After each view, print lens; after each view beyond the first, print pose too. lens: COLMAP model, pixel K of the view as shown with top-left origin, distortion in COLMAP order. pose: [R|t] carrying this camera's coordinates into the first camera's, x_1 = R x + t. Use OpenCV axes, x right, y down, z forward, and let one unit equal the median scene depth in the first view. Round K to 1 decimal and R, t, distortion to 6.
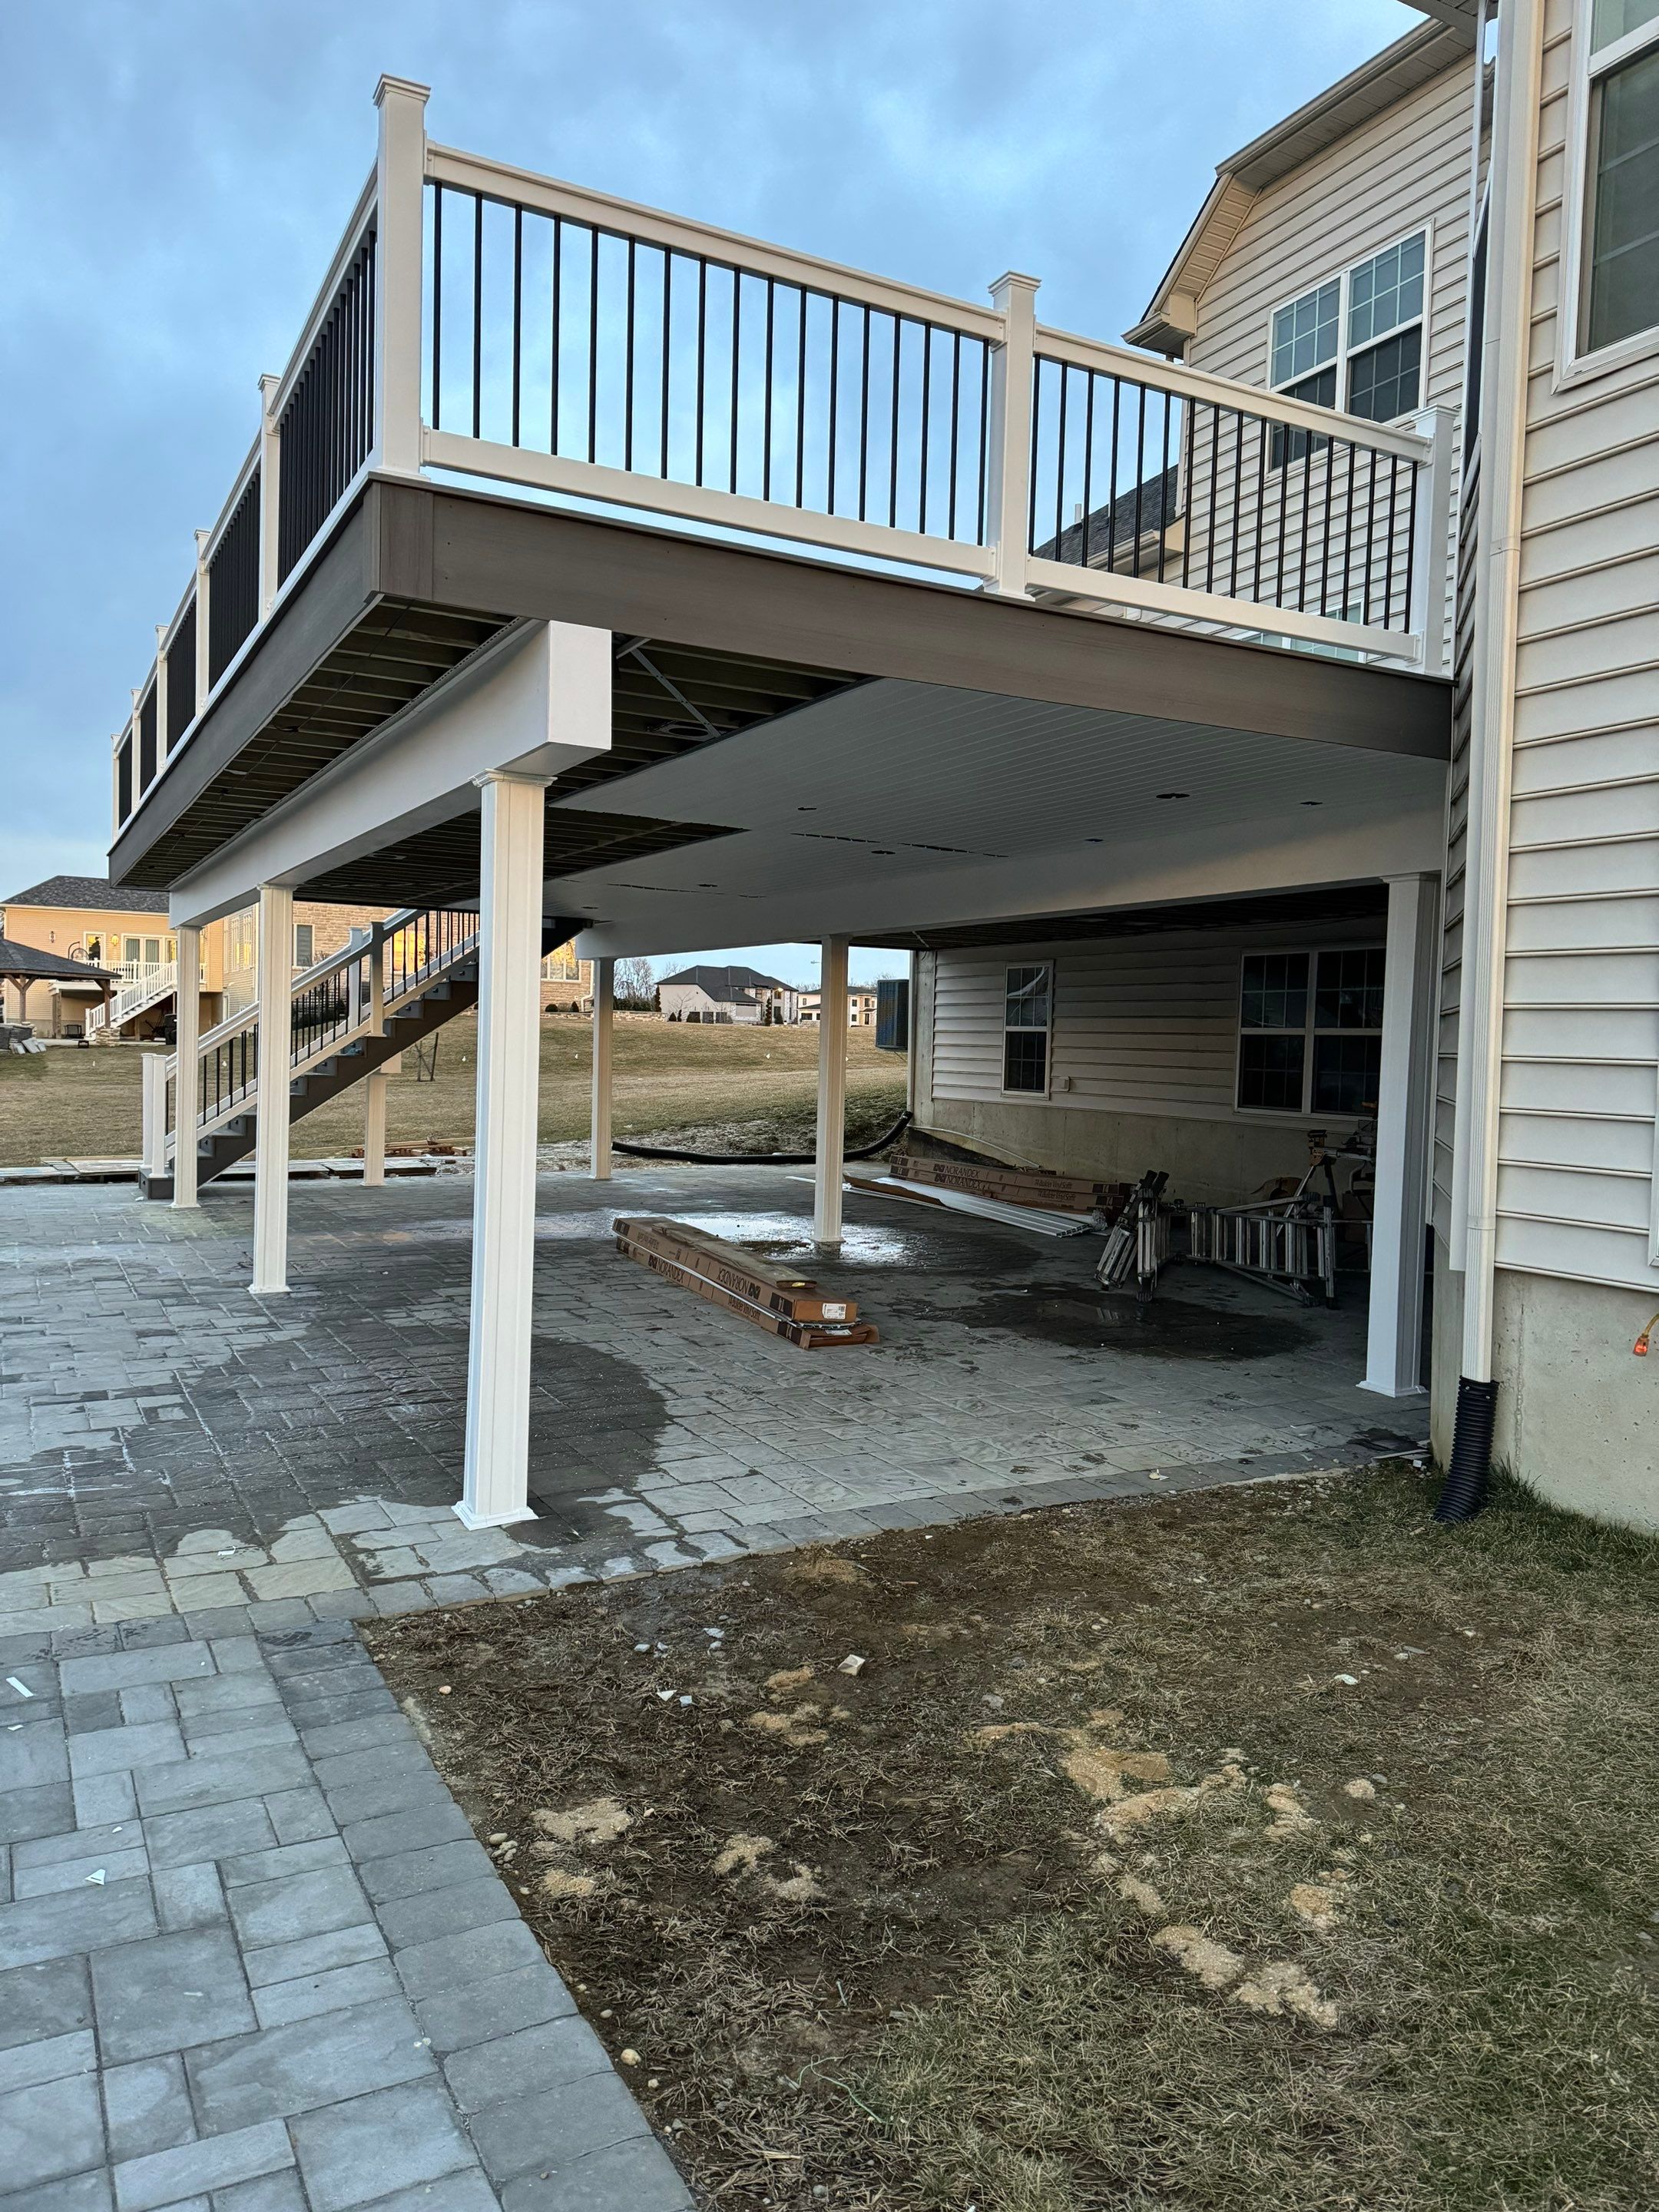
lens RADIAL K [[1536.9, 0, 843.9], [0, 1536.9, 1113.7], [0, 0, 1]] dist [0.024407, -0.024574]
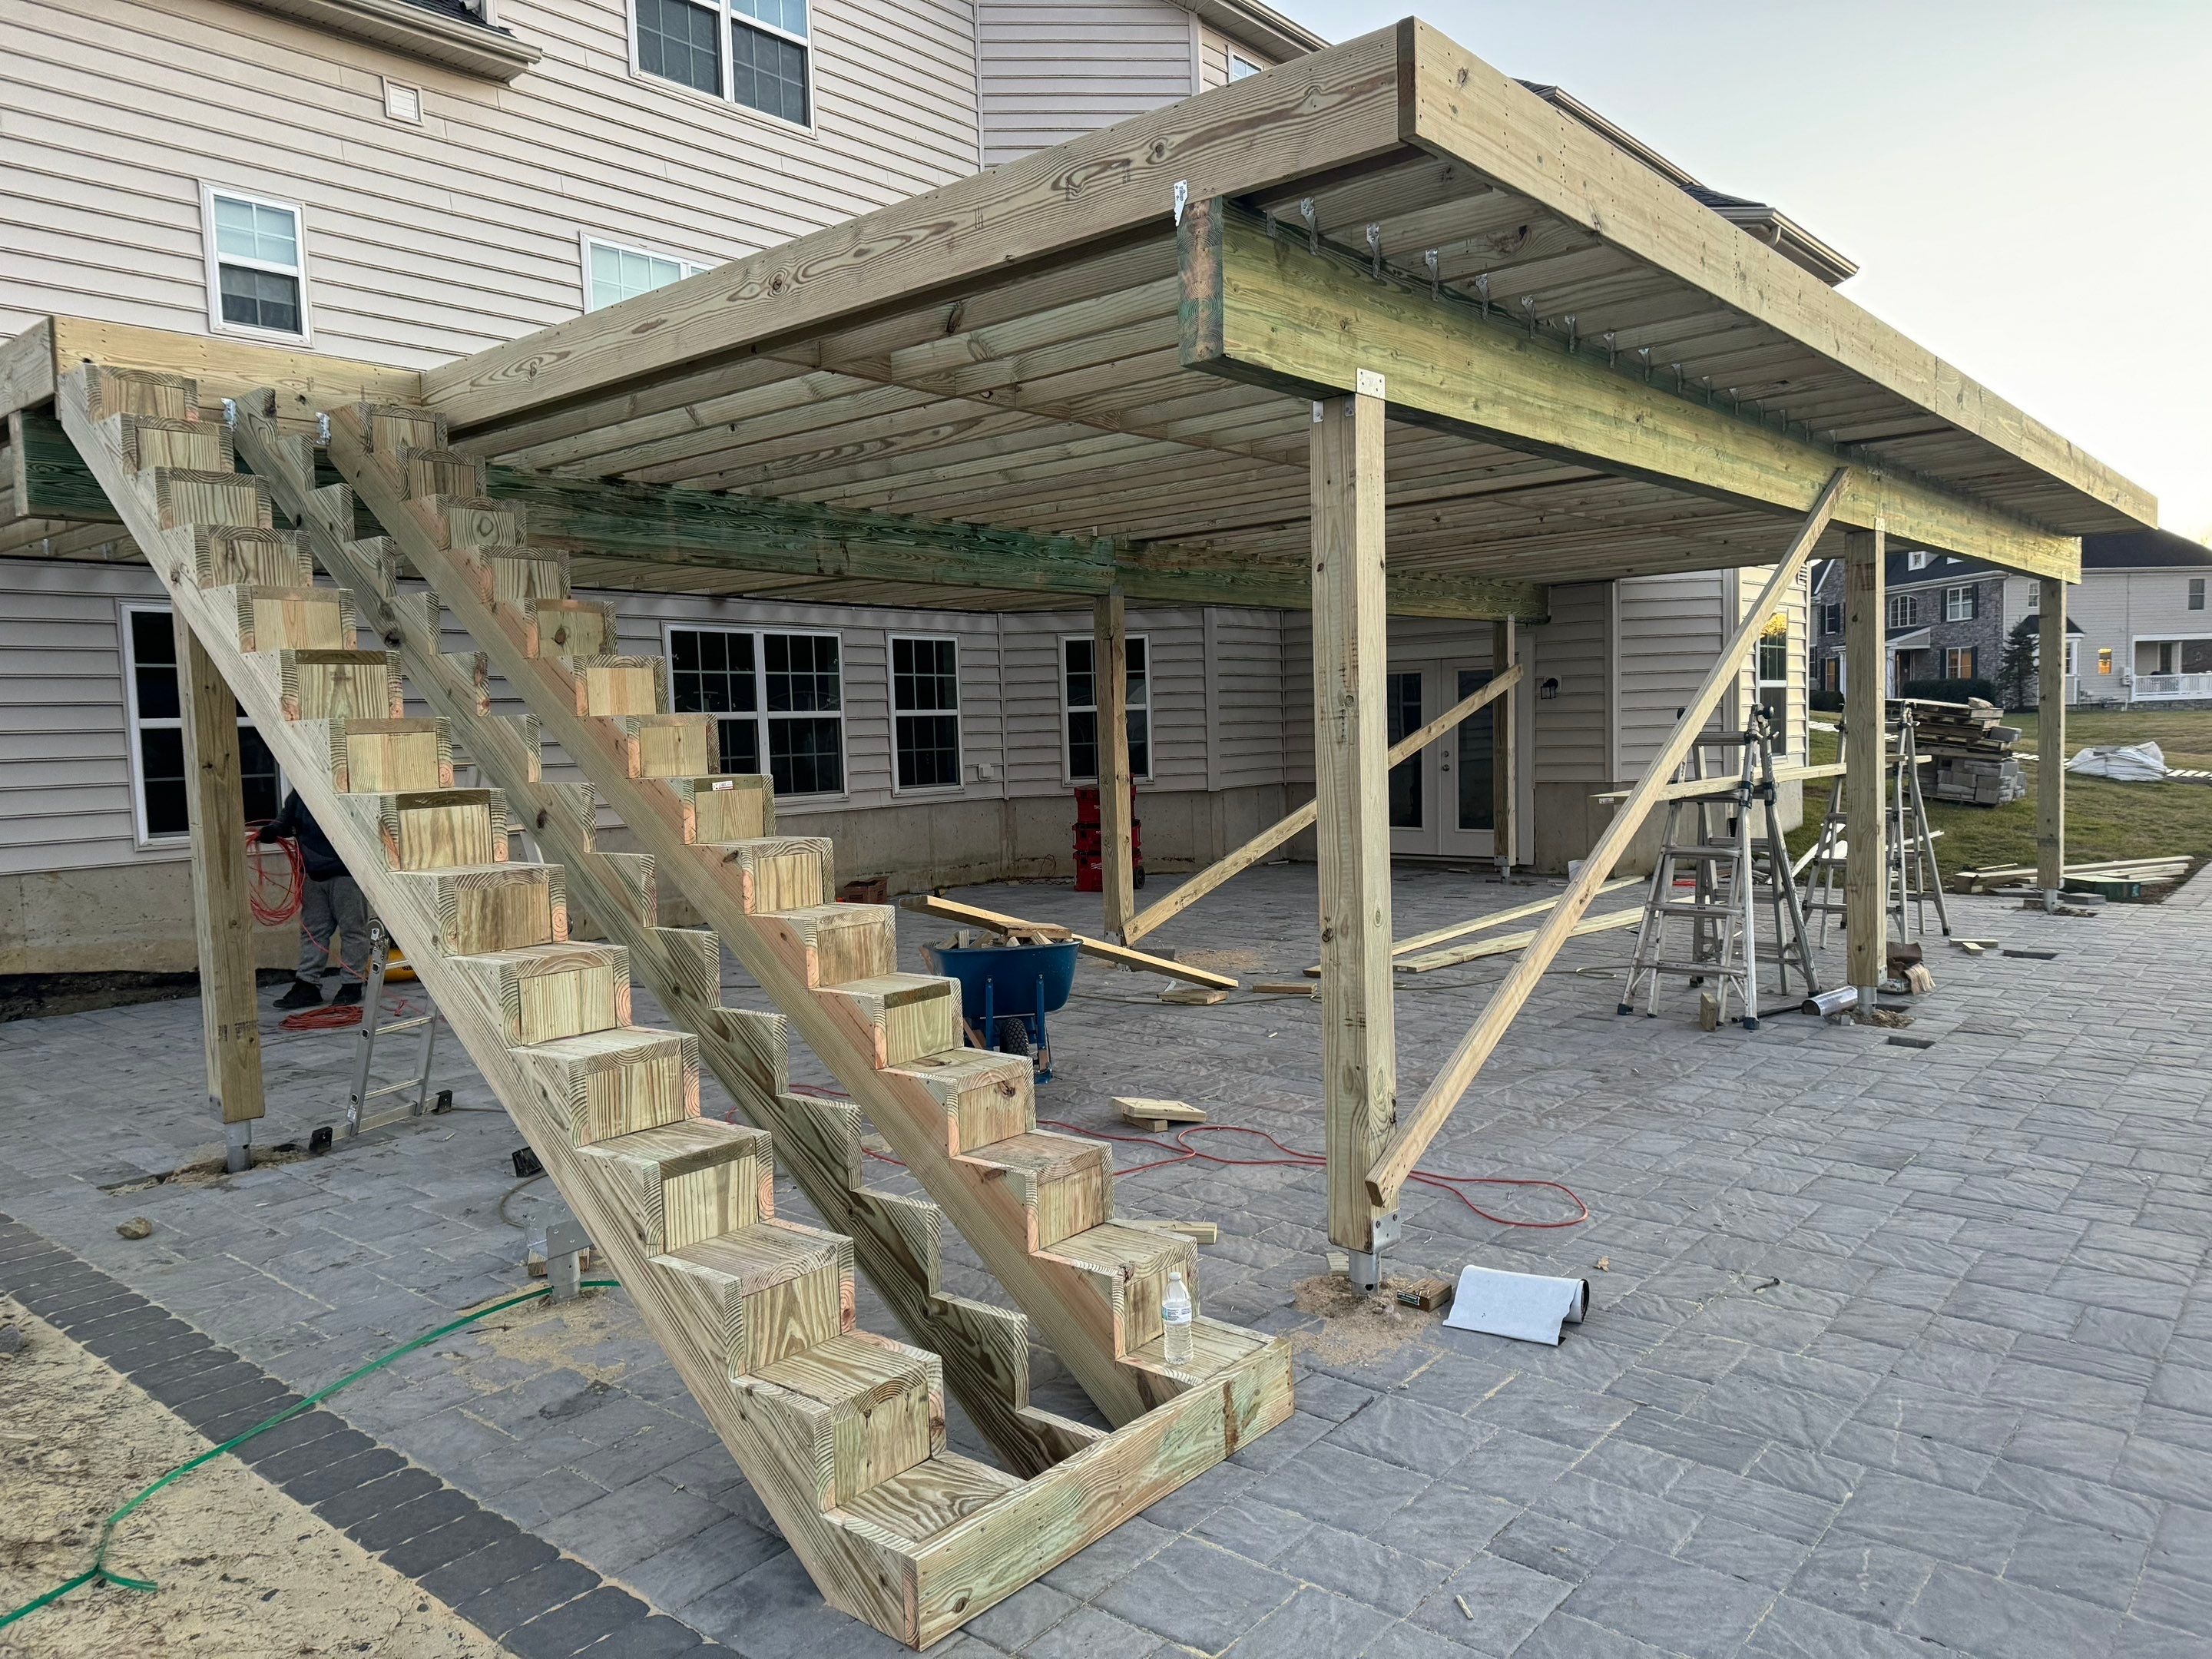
lens RADIAL K [[1503.2, 0, 1104.4], [0, 1503.2, 843.4], [0, 0, 1]] dist [0.037869, -0.007138]
pose [[-0.365432, -0.076490, 0.927690, -0.603866], [0.078814, 0.990497, 0.112714, -0.056999], [-0.927495, 0.114304, -0.355931, 1.043516]]
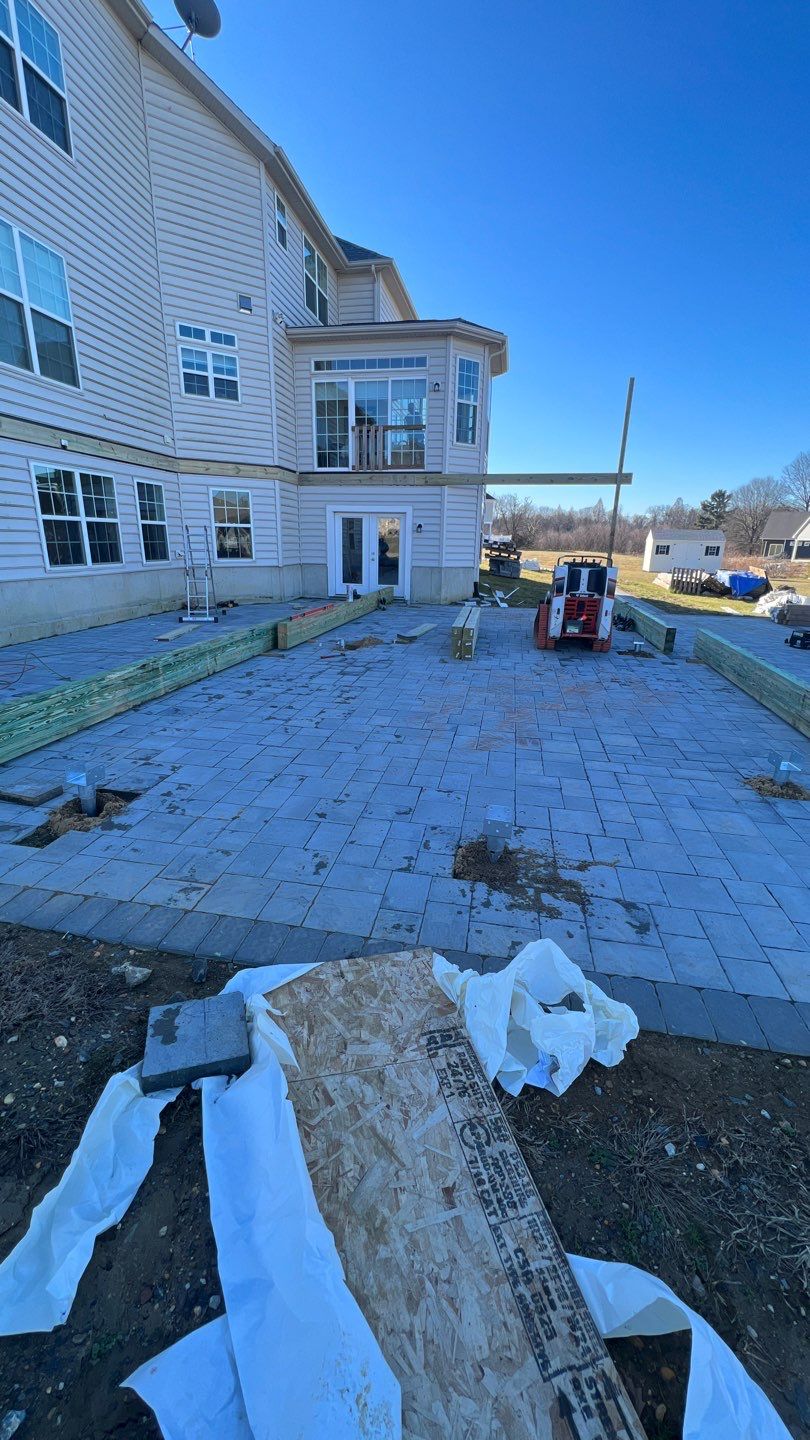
lens RADIAL K [[570.7, 0, 404.6], [0, 570.7, 720.1], [0, 0, 1]] dist [-0.002567, -0.000342]
pose [[-0.781682, -0.218474, 0.584160, -0.394775], [0.003982, 0.934870, 0.354968, -0.061515], [-0.623665, 0.279798, -0.729901, 1.199285]]
